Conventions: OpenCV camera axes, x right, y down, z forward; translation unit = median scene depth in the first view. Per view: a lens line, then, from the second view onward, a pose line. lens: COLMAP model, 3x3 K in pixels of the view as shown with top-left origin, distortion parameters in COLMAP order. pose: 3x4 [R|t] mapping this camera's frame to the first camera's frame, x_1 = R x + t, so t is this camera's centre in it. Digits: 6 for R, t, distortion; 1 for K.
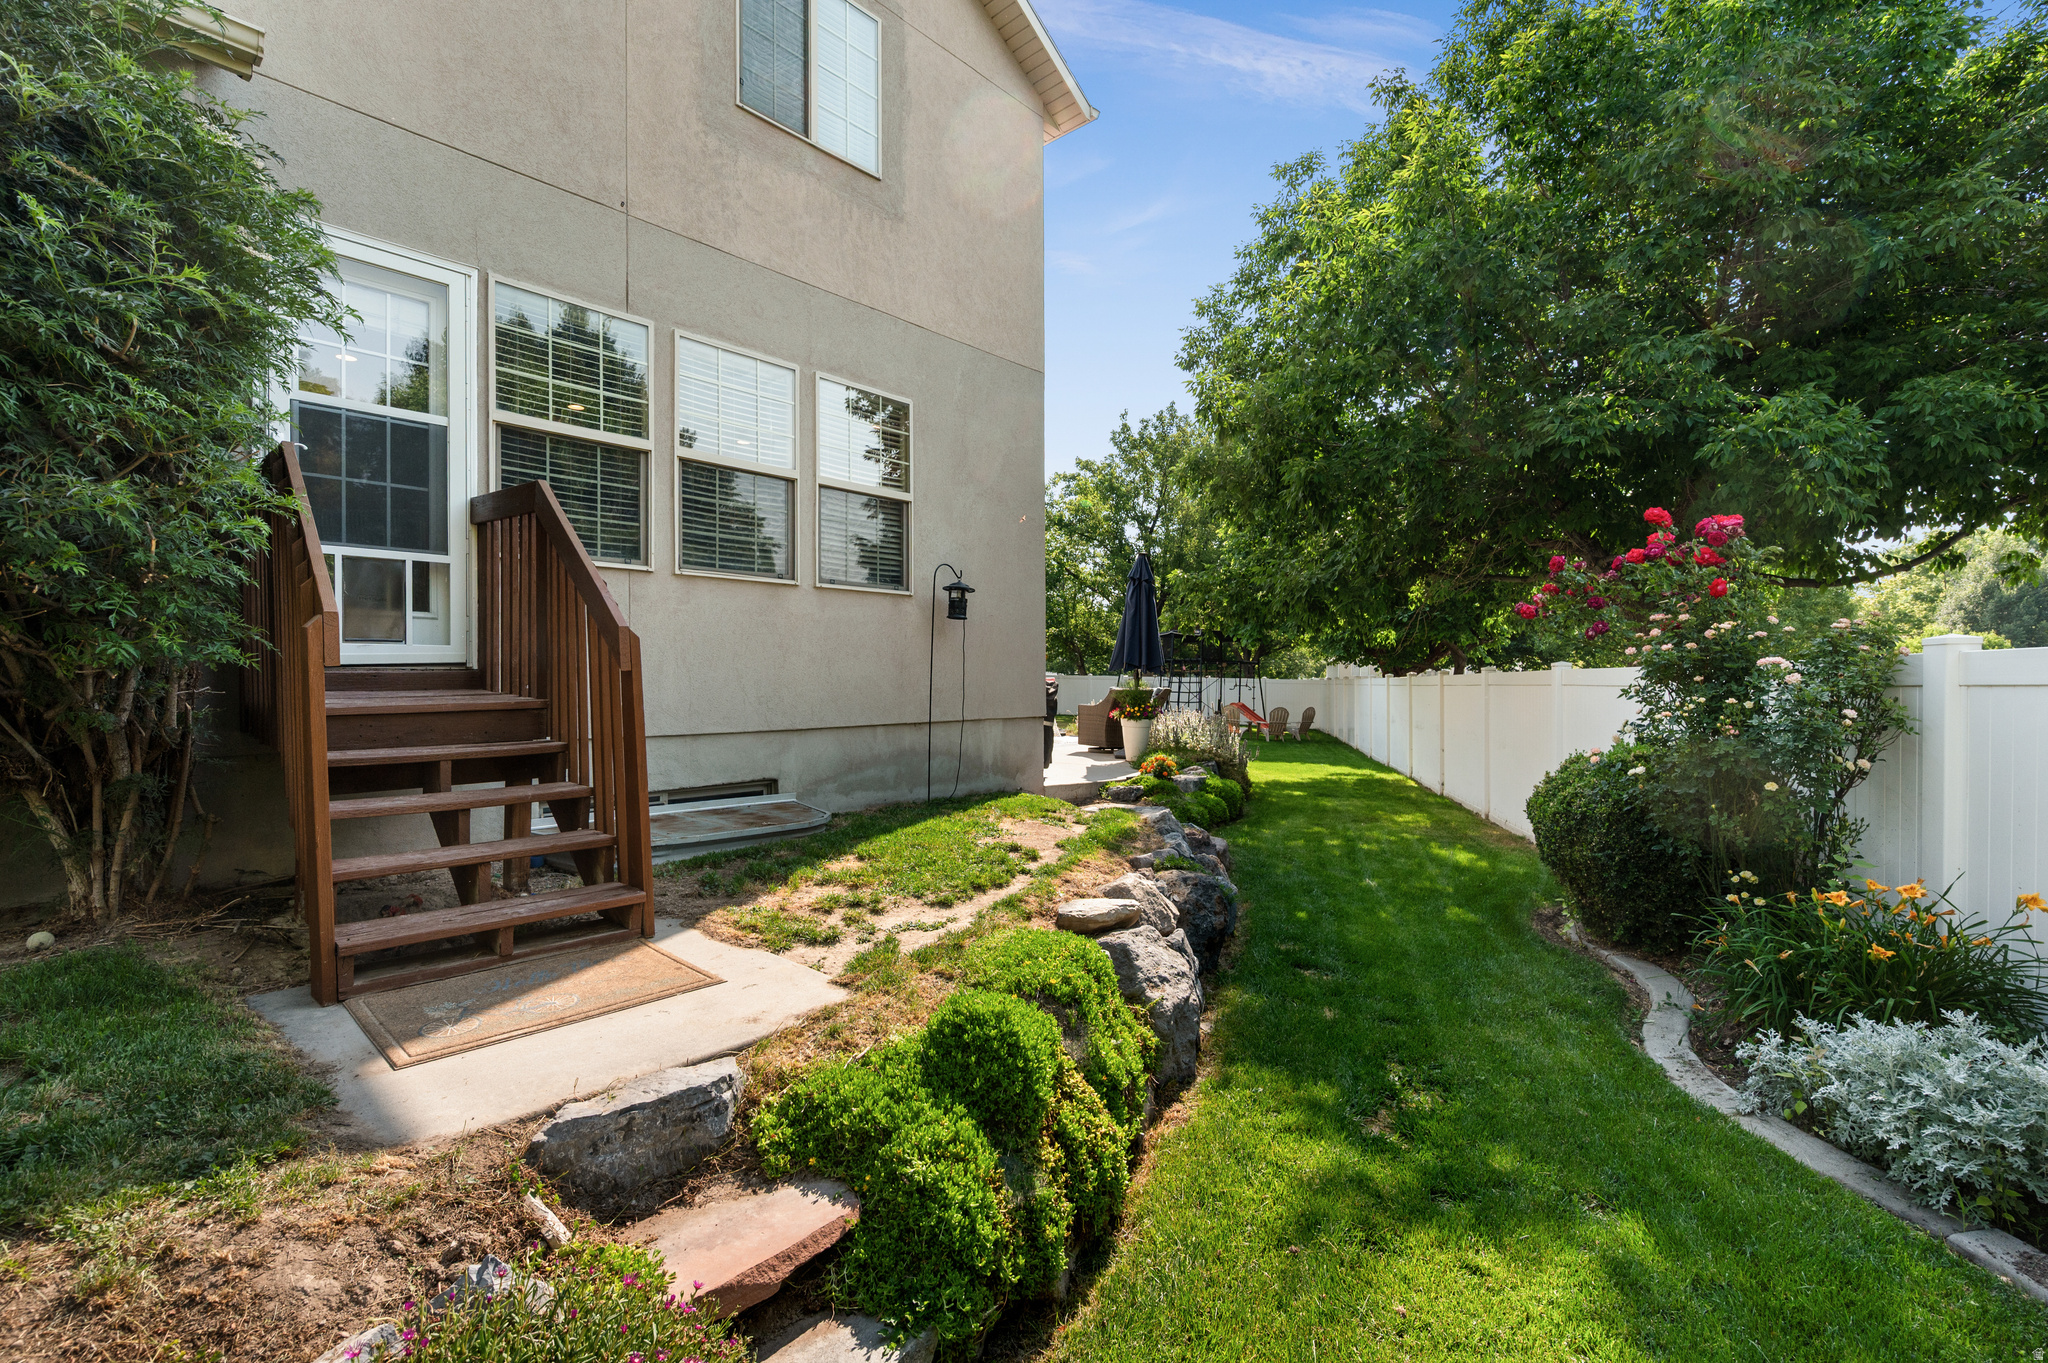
lens RADIAL K [[889.5, 0, 1024.1], [0, 889.5, 679.6], [0, 0, 1]] dist [-0.001323, 0.000025]
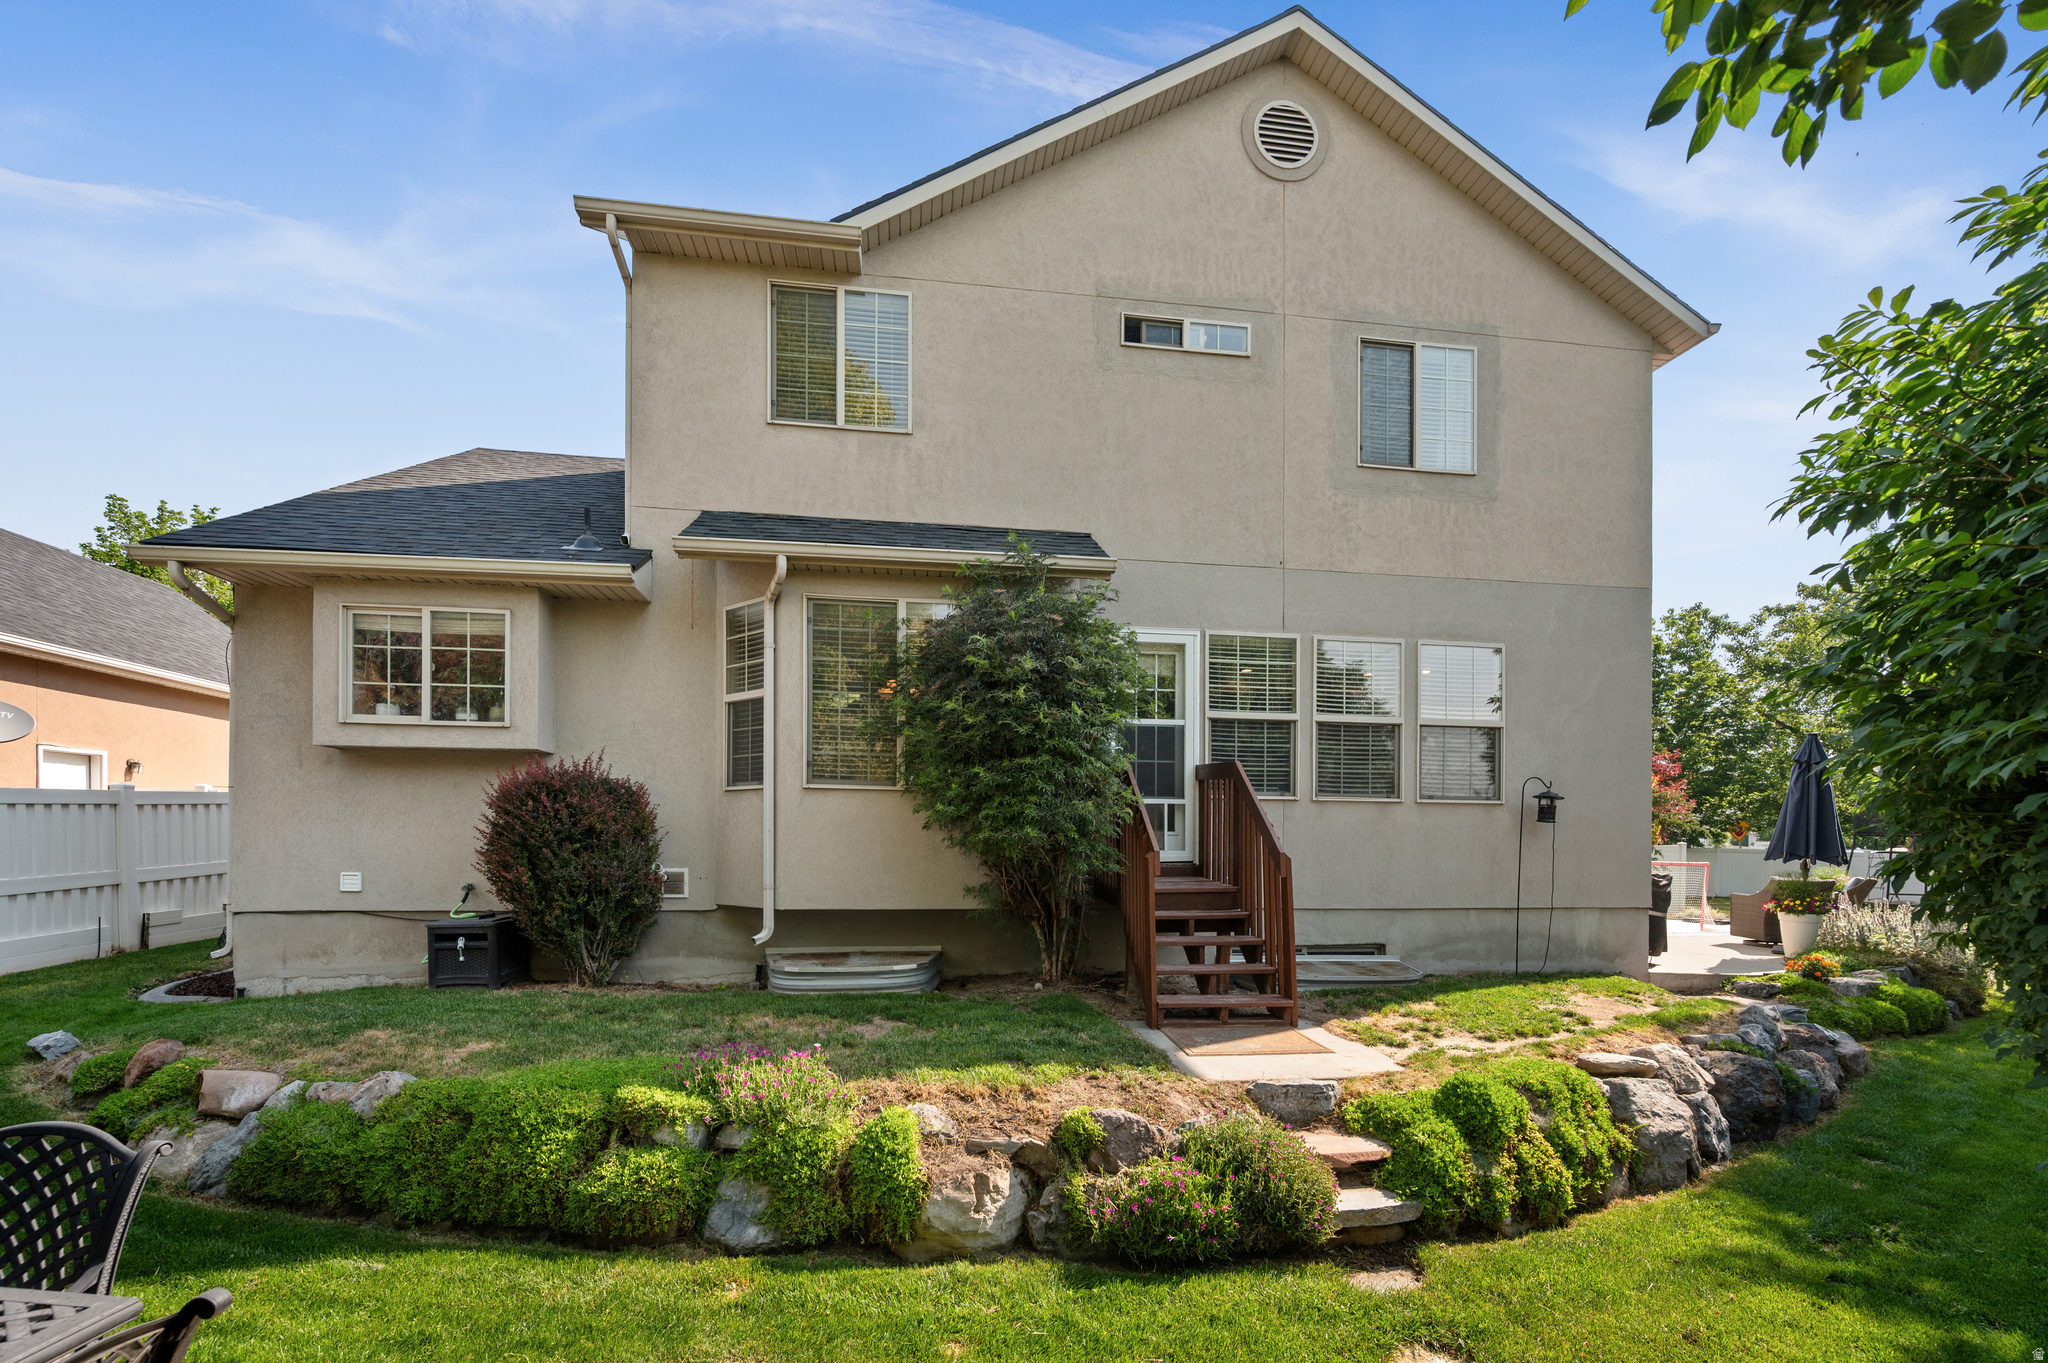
lens RADIAL K [[799.4, 0, 1041.5], [0, 799.4, 841.0], [0, 0, 1]] dist [-0.002987, 0.000313]
pose [[0.761603, 0.003386, -0.648035, 0.182628], [-0.009541, 0.999937, -0.005988, -0.054715], [0.647974, 0.010743, 0.761587, -0.443203]]
